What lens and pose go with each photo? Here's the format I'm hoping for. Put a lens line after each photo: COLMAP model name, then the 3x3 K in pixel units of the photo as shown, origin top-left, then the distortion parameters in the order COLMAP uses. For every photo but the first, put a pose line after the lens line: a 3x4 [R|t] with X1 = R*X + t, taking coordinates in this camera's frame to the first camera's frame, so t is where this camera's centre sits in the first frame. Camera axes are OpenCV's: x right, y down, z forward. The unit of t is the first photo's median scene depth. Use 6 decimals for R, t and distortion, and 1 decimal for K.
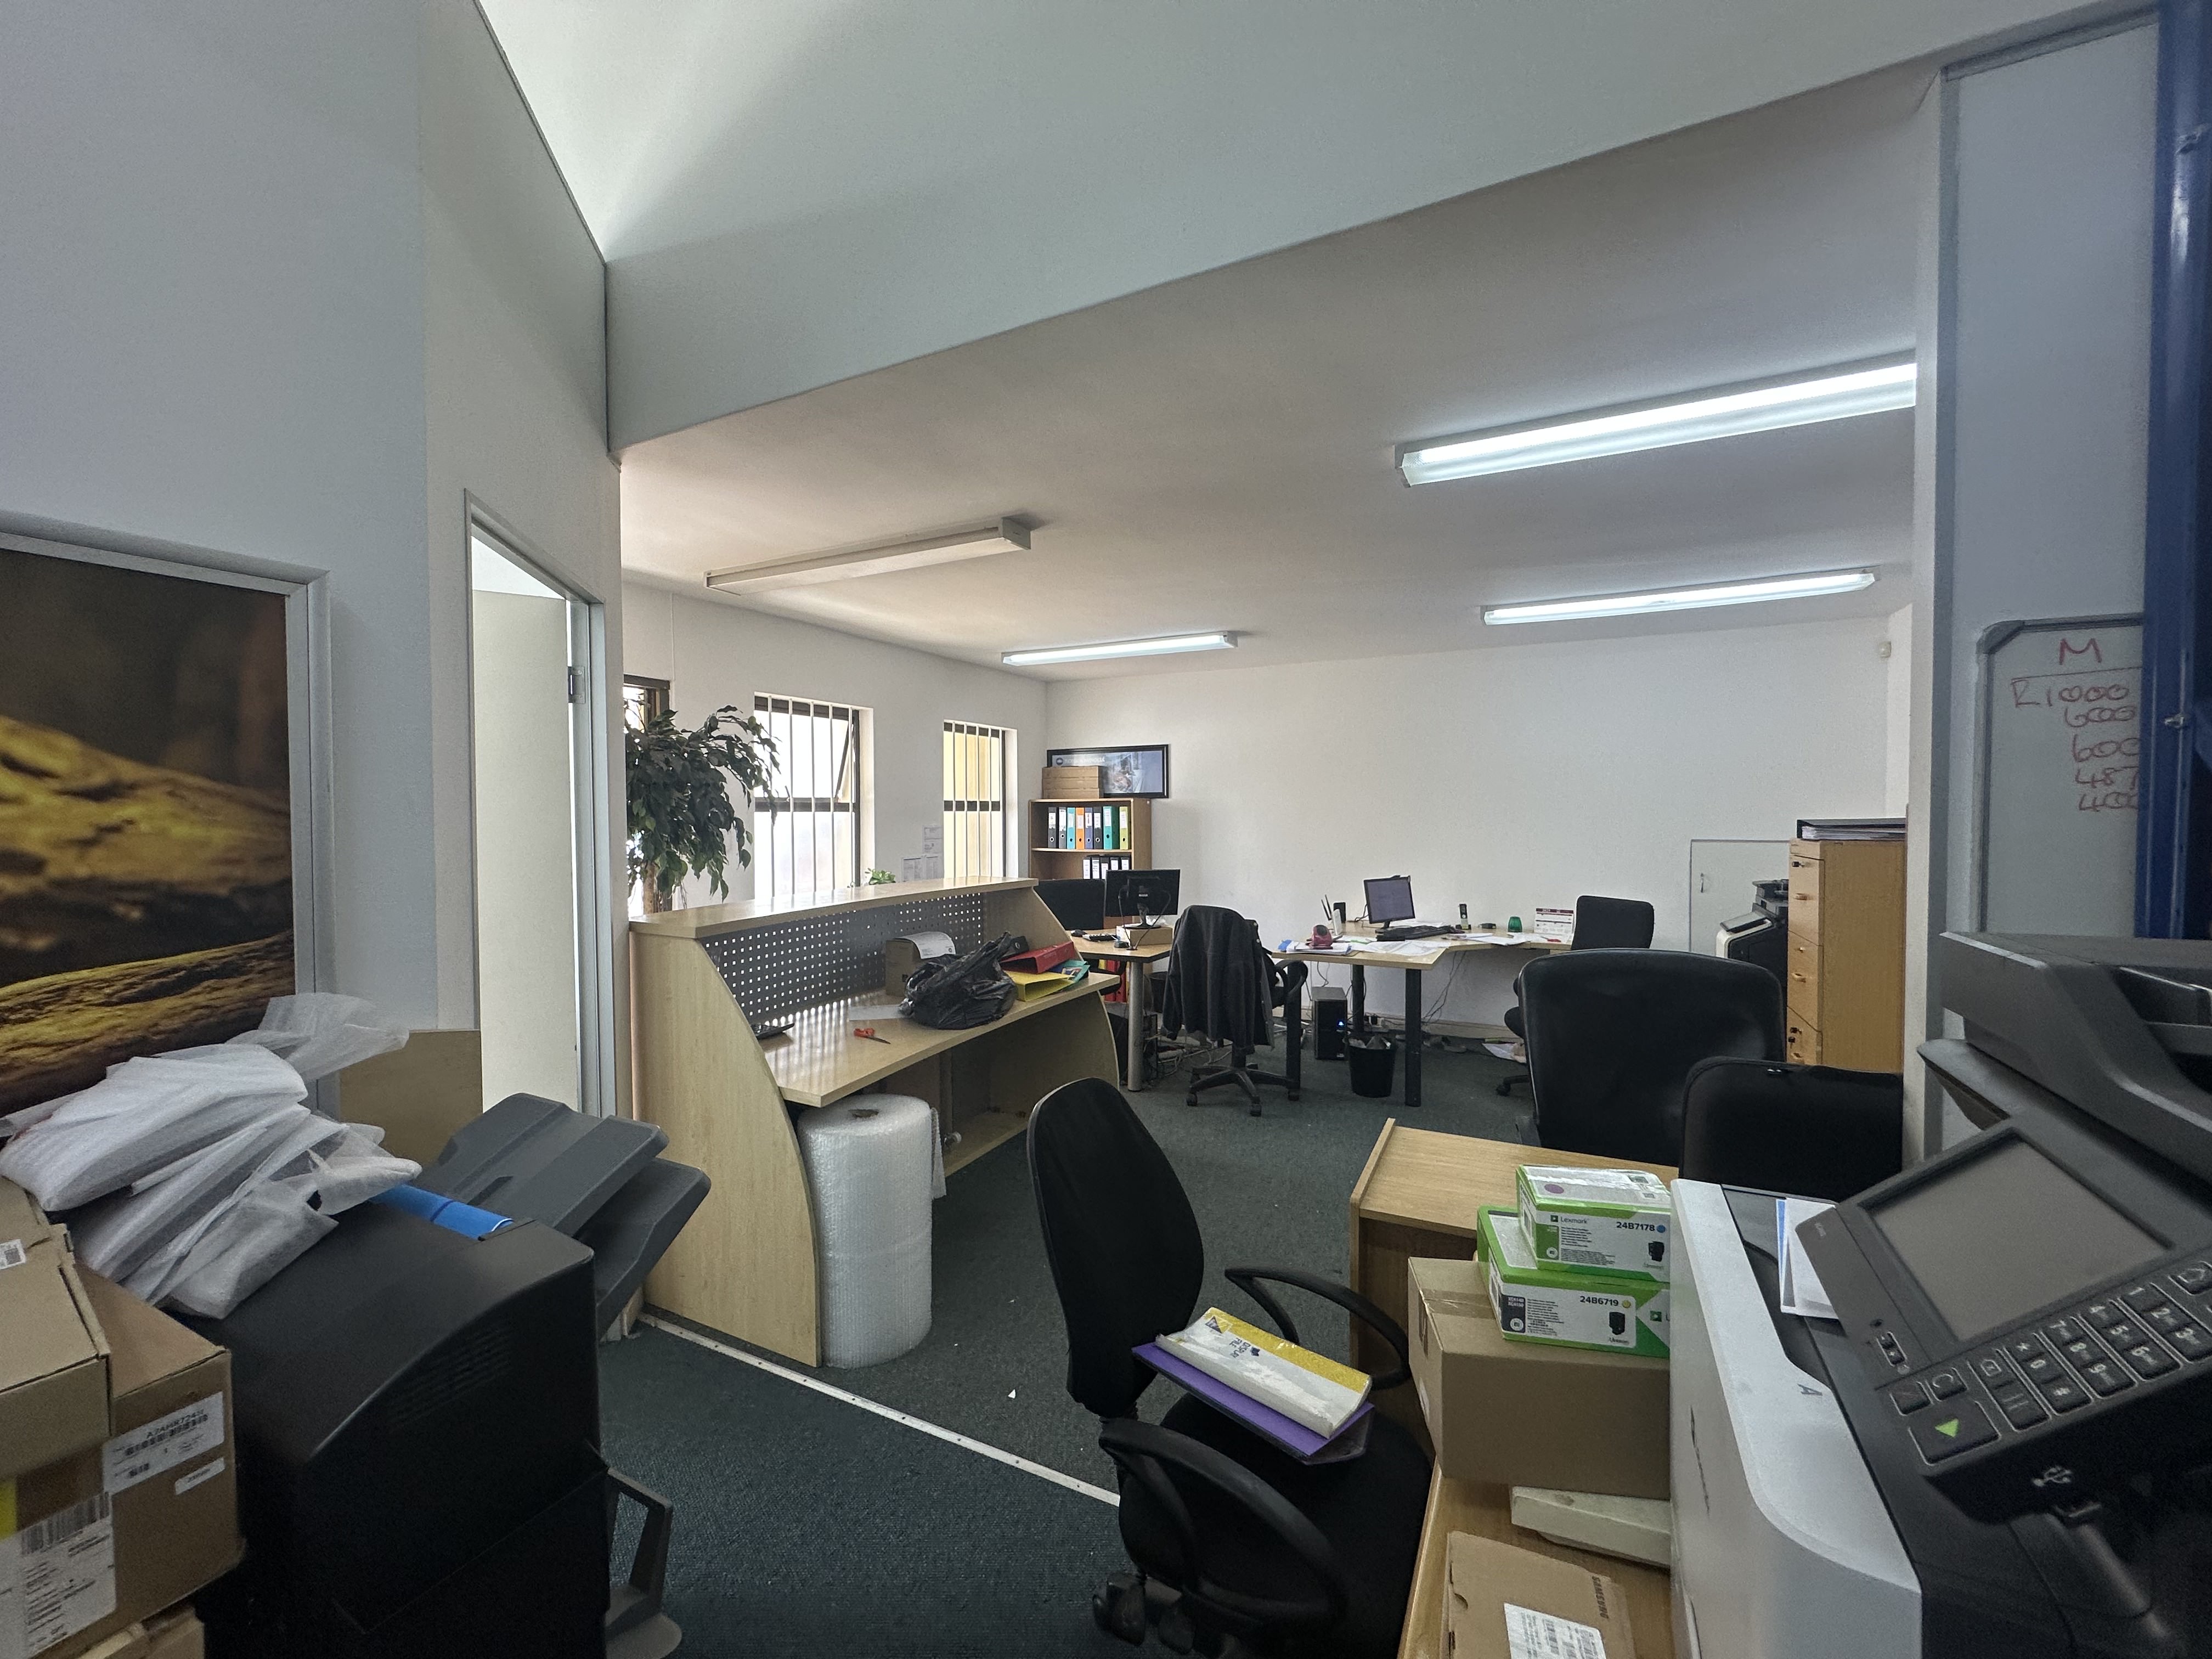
lens RADIAL K [[887.6, 0, 1114.5], [0, 887.6, 824.8], [0, 0, 1]] dist [-0.002475, -0.000179]
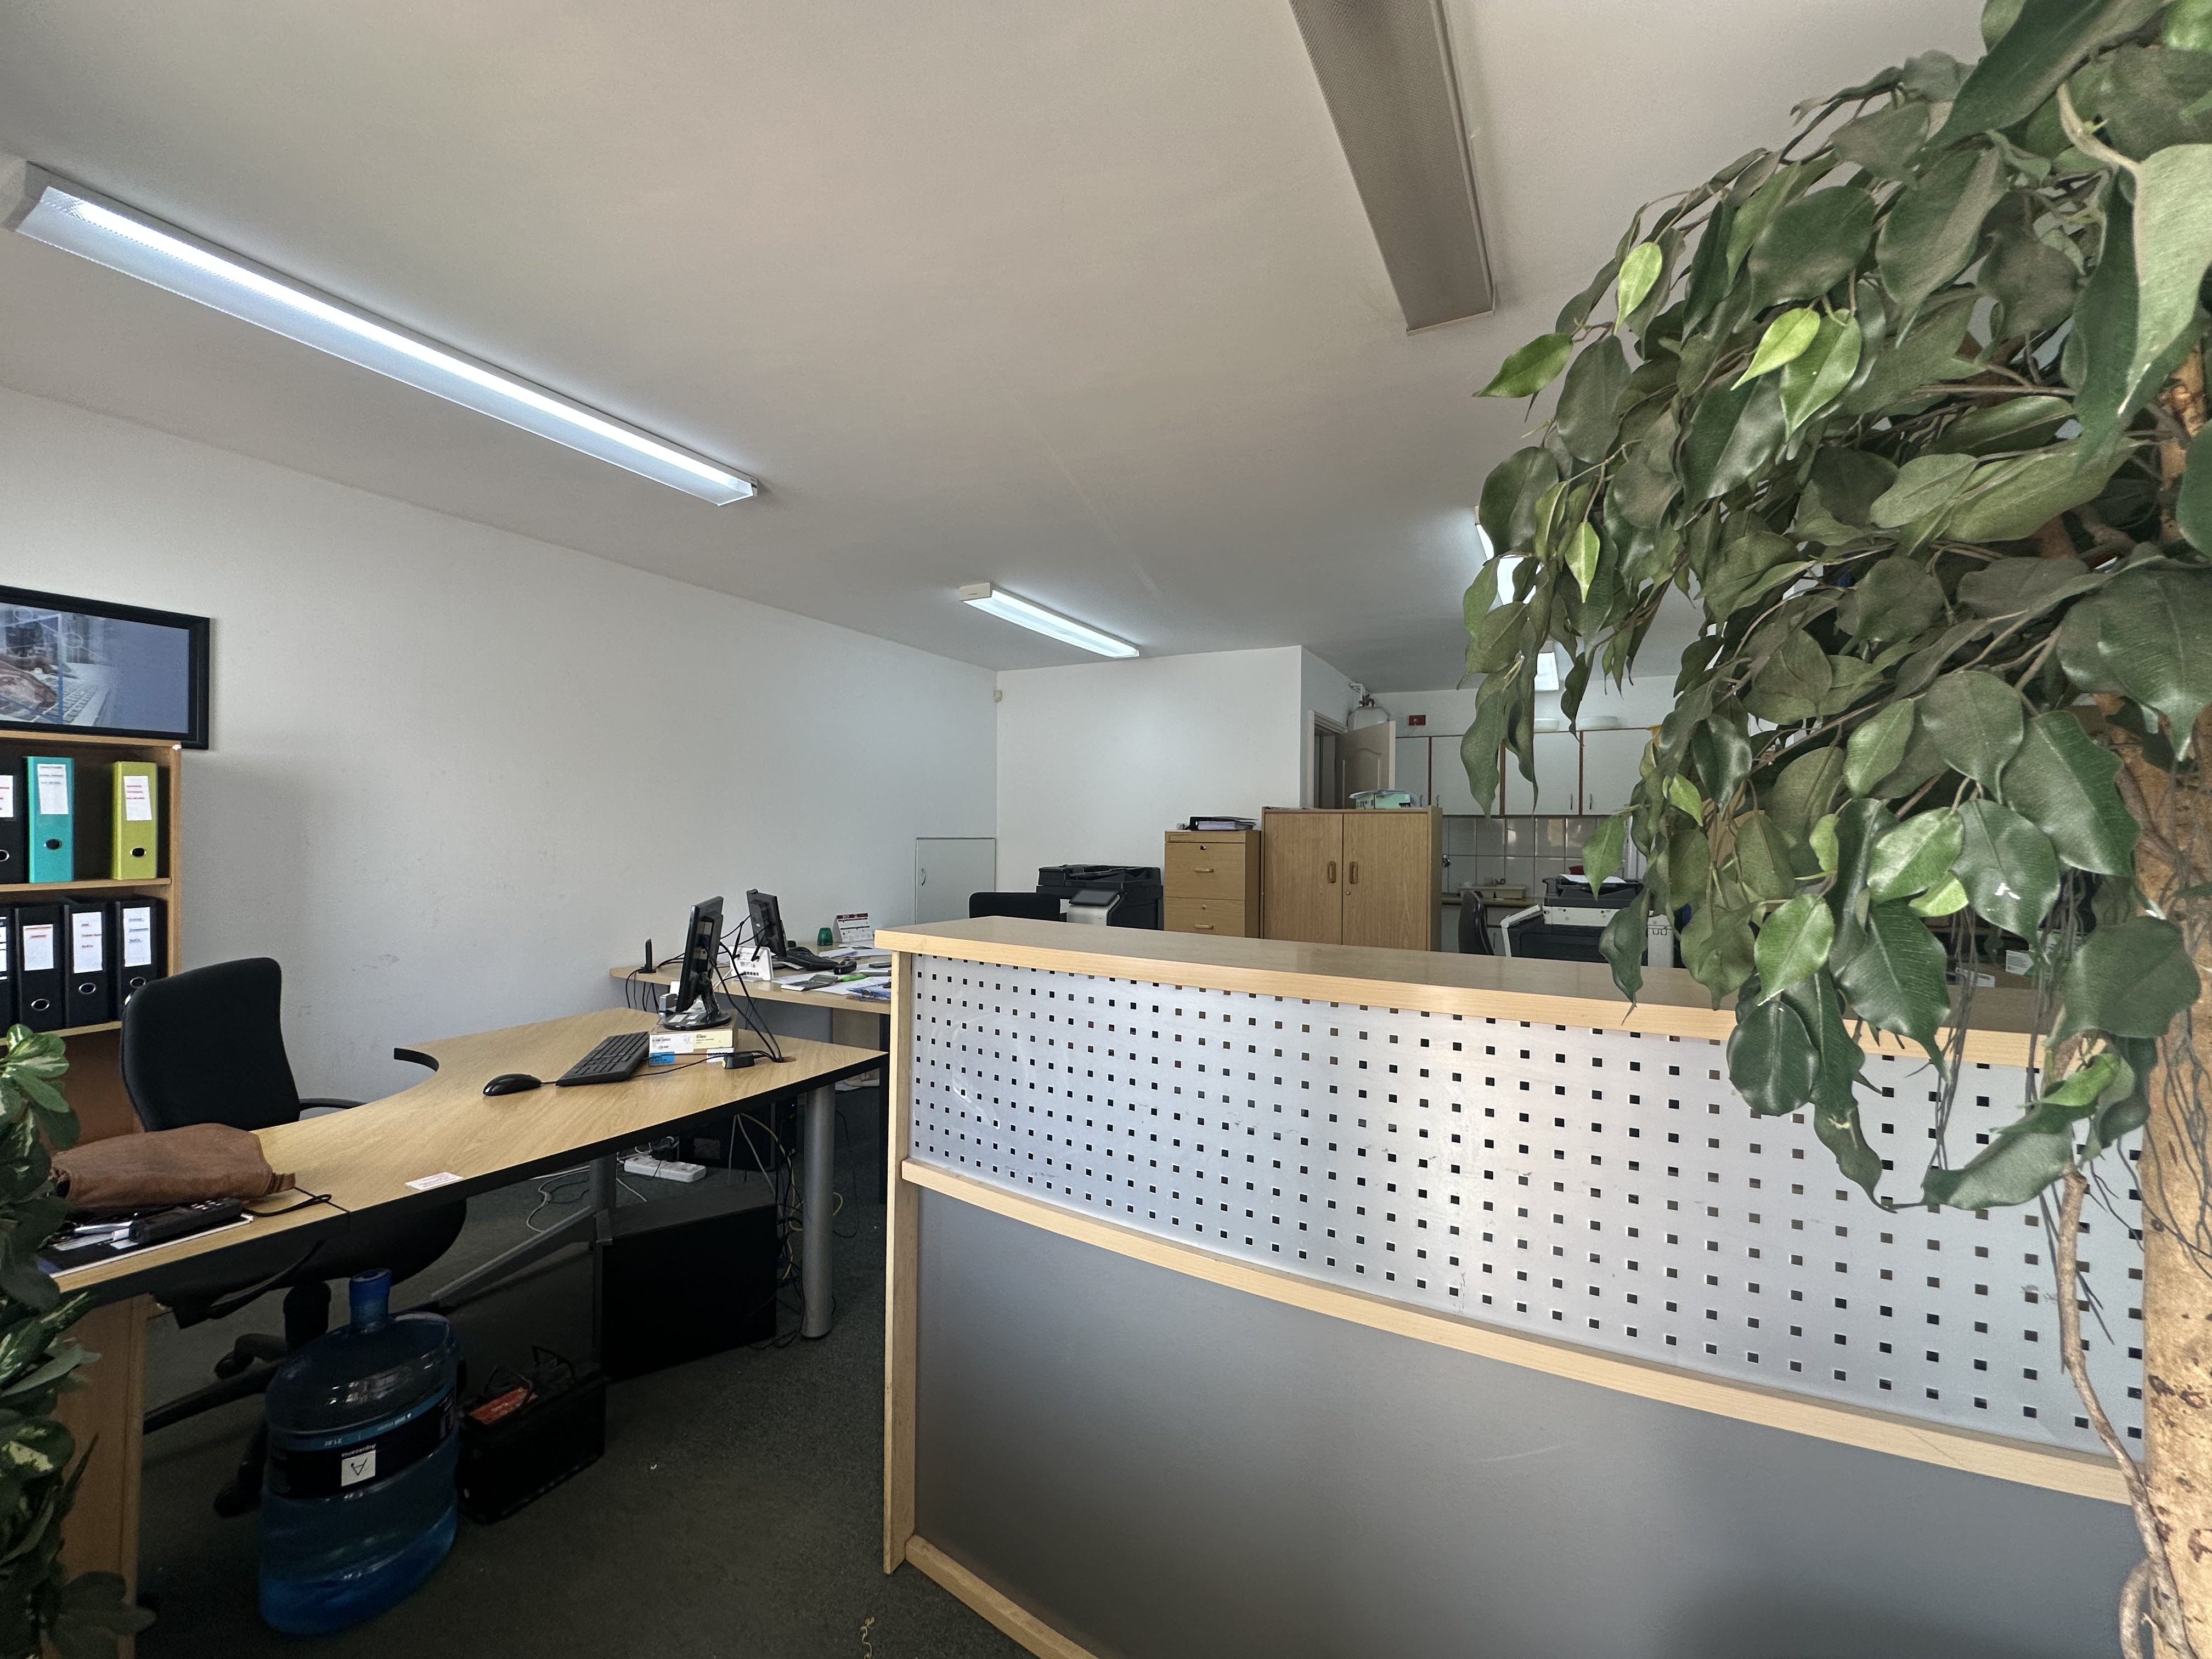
lens RADIAL K [[887.6, 0, 1101.4], [0, 887.6, 833.0], [0, 0, 1]] dist [-0.002475, -0.000179]
pose [[0.013090, 0.003336, 0.999909, -0.349845], [0.007588, 0.999965, -0.003436, 0.013154], [-0.999886, 0.007632, 0.013064, 0.595027]]
